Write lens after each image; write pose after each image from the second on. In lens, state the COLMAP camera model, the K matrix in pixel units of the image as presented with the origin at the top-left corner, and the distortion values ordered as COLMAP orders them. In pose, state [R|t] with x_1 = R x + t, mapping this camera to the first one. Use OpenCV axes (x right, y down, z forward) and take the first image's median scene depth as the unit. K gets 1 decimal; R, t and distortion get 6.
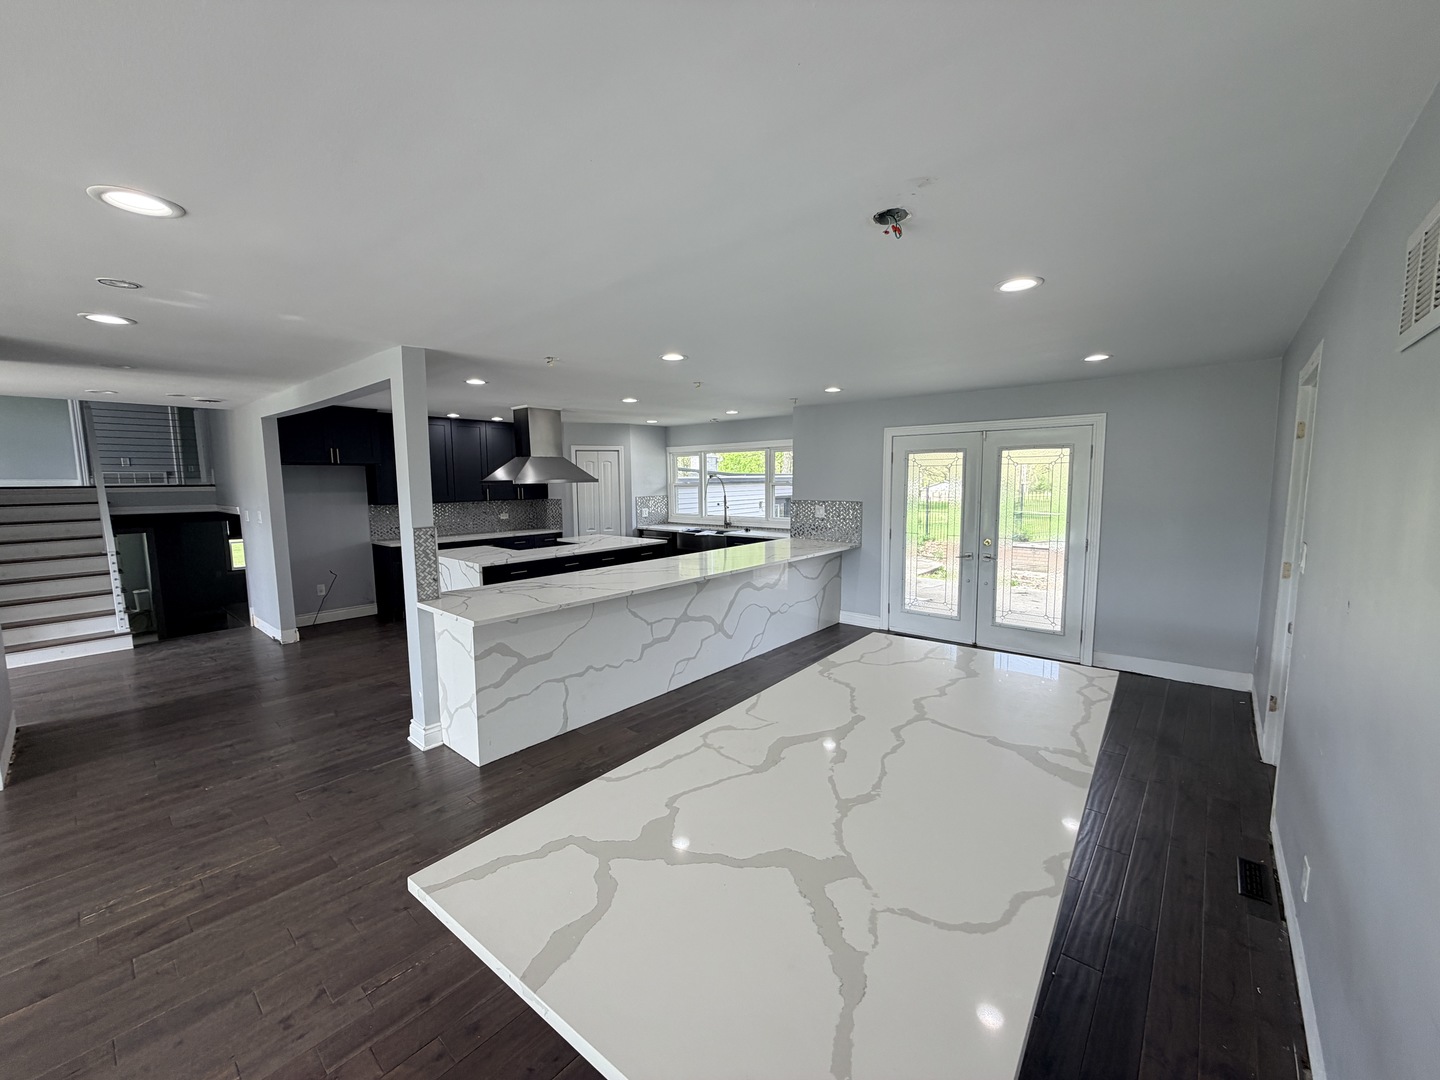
lens RADIAL K [[575.4, 0, 718.8], [0, 575.4, 540.2], [0, 0, 1]] dist [0.000253, 0.000314]
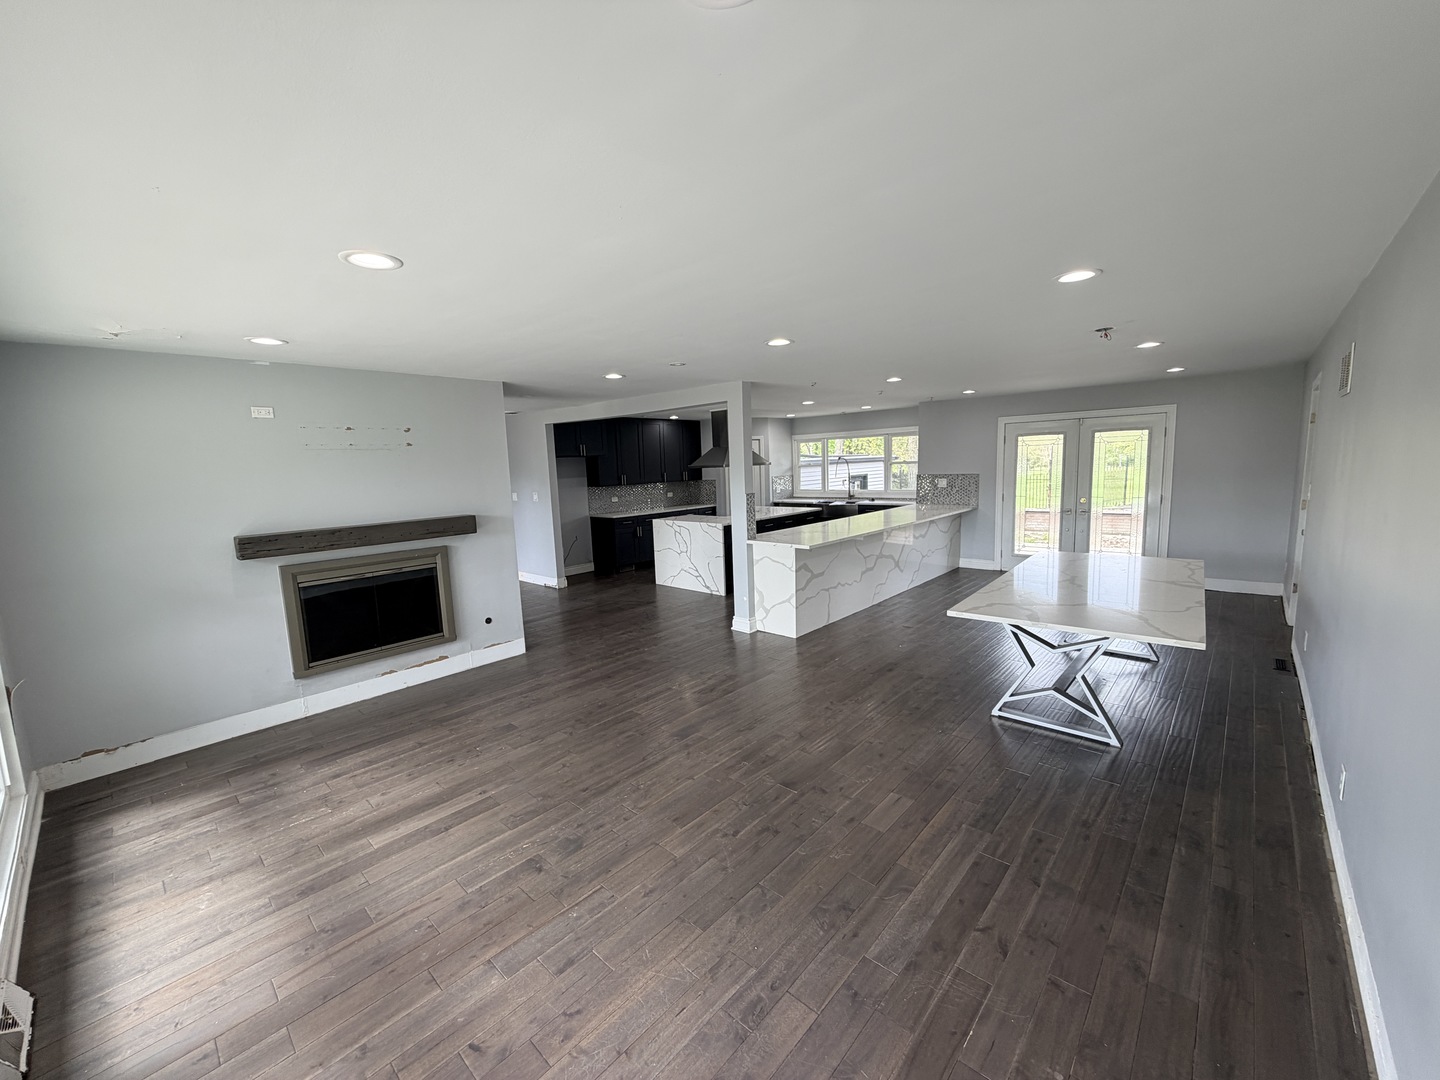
lens RADIAL K [[575.4, 0, 721.2], [0, 575.4, 539.7], [0, 0, 1]] dist [0.000253, 0.000314]
pose [[0.999245, -0.022780, -0.031473, -0.293963], [0.023616, 0.999371, 0.026455, 0.033626], [0.030850, -0.027178, 0.999154, -0.327003]]
